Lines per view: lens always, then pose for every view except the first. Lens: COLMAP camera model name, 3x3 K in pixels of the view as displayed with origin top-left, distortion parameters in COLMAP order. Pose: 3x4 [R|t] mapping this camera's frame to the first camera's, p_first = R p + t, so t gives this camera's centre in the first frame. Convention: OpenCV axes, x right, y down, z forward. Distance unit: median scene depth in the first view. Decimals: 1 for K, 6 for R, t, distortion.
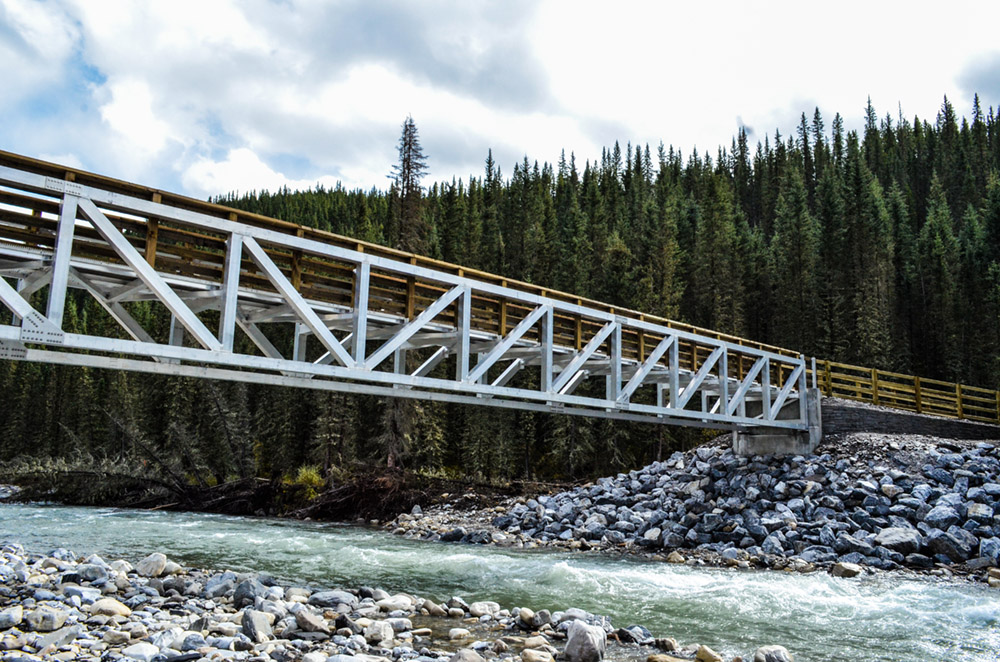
lens RADIAL K [[776.1, 0, 512.7], [0, 776.1, 332.4], [0, 0, 1]] dist [-0.011082, 0.001835]
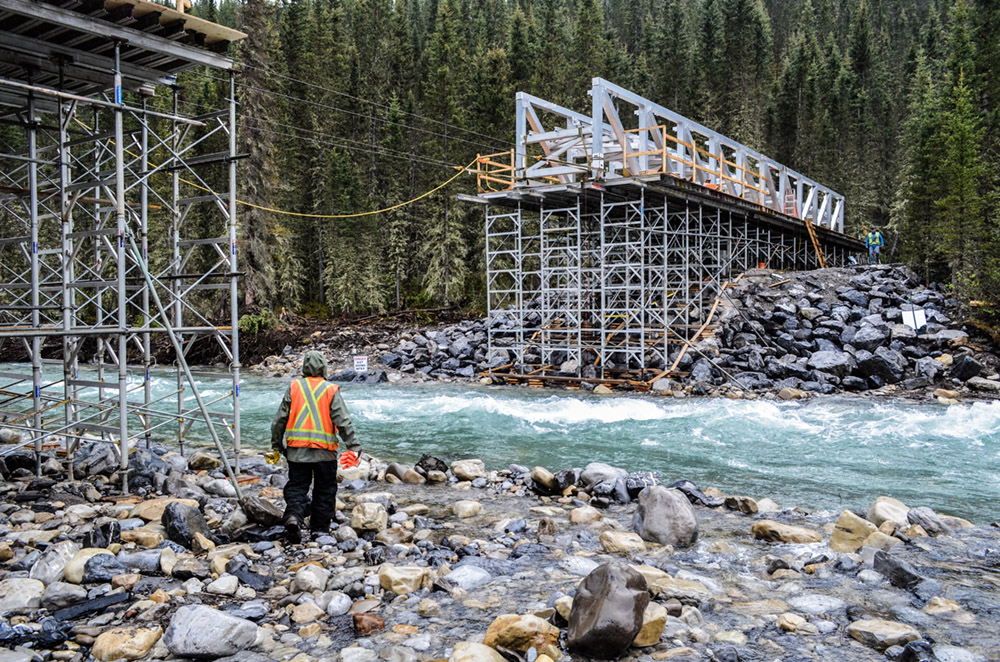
lens RADIAL K [[778.3, 0, 500.0], [0, 778.3, 331.0], [0, 0, 1]] dist [-0.001532, 0.001727]
pose [[0.980637, -0.031203, 0.193332, -0.071881], [-0.009105, 0.978893, 0.204173, 0.028048], [-0.195622, -0.201980, 0.959654, 0.126011]]
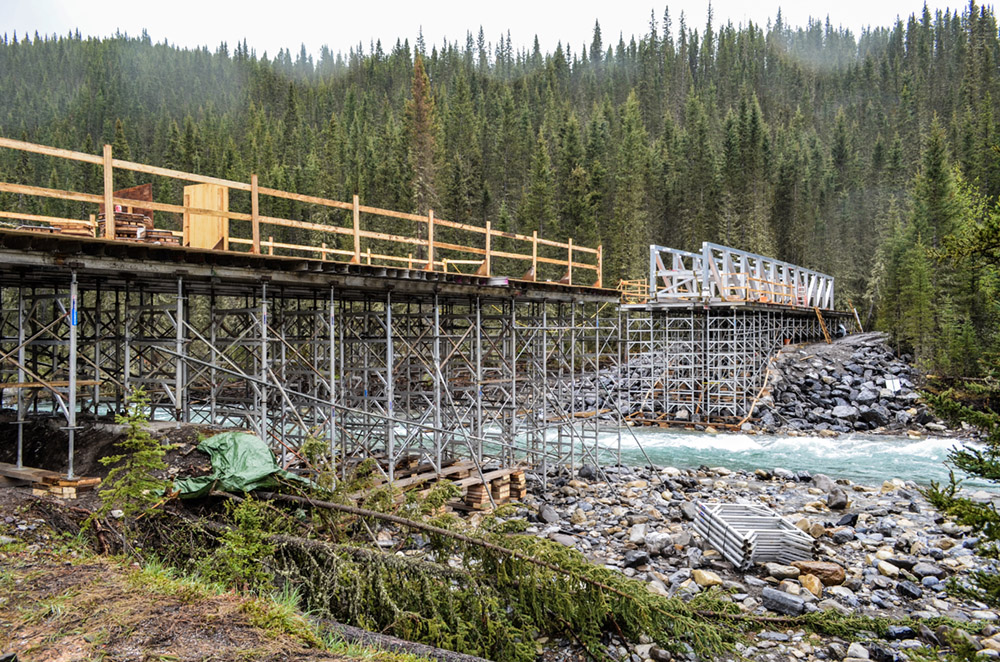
lens RADIAL K [[778.3, 0, 500.0], [0, 778.3, 331.0], [0, 0, 1]] dist [-0.001532, 0.001727]
pose [[0.972425, -0.023273, 0.232053, -0.452951], [-0.017858, 0.984656, 0.173588, -0.133726], [-0.232532, -0.172946, 0.957089, -0.279530]]
